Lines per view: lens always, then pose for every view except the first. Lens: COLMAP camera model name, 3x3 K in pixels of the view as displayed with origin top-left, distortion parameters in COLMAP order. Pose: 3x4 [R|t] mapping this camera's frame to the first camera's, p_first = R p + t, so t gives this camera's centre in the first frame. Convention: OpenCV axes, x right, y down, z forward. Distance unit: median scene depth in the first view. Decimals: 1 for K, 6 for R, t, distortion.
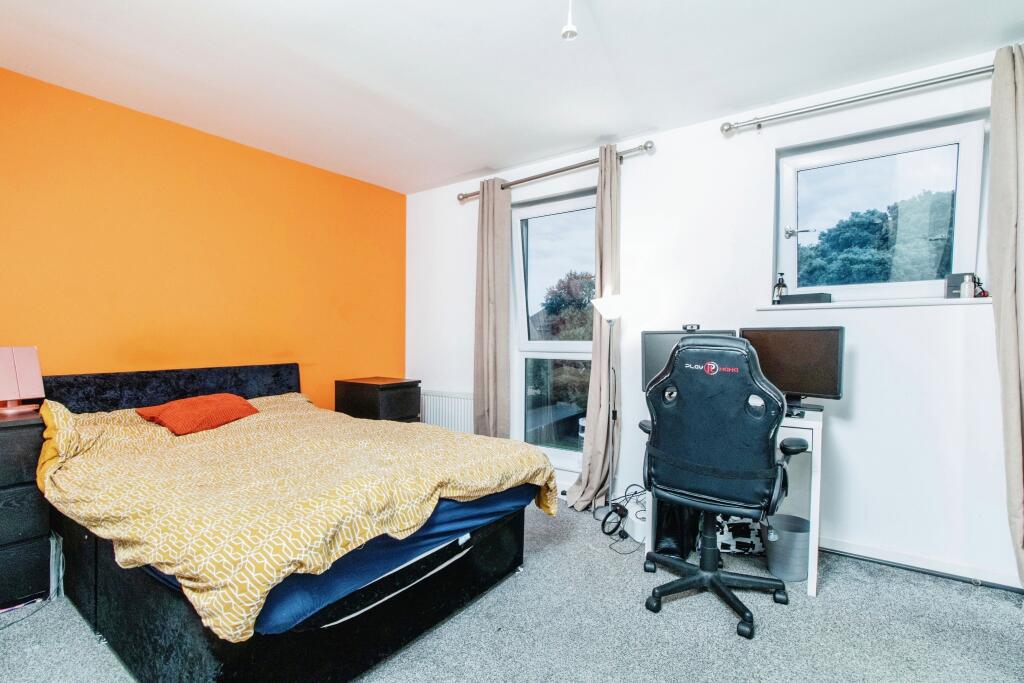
lens RADIAL K [[506.7, 0, 512.3], [0, 506.7, 329.7], [0, 0, 1]] dist [0.026565, 0.000079]
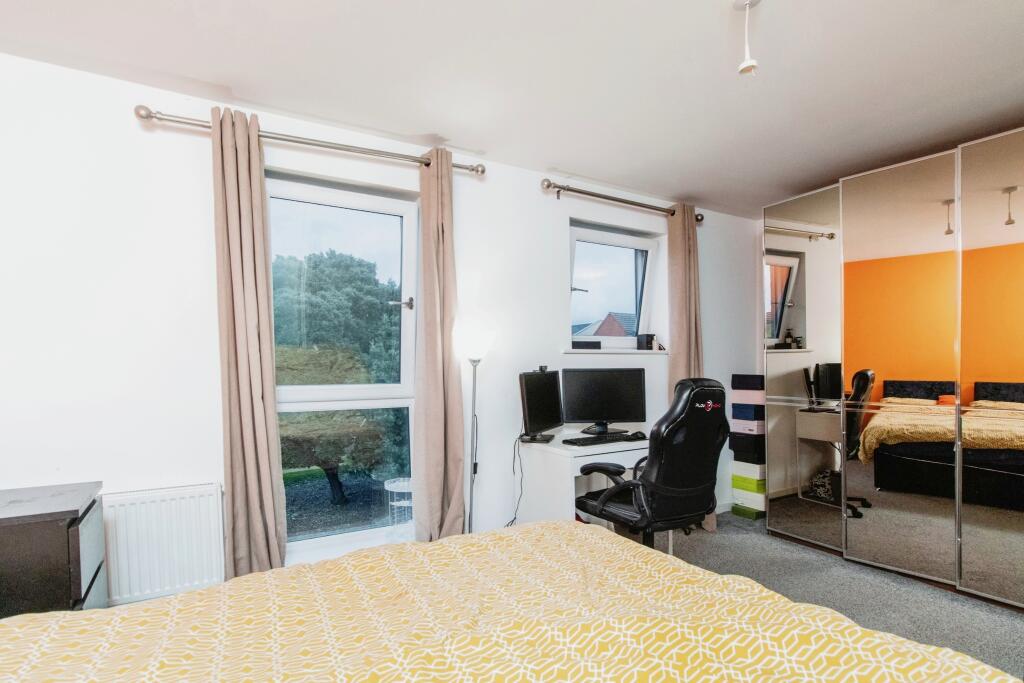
lens RADIAL K [[515.2, 0, 511.8], [0, 515.2, 381.2], [0, 0, 1]] dist [0.027021, 0.000007]
pose [[0.411313, -0.026826, 0.911099, -0.559767], [-0.006452, 0.999456, 0.032341, -0.012354], [-0.911471, -0.019181, 0.410916, 0.554701]]
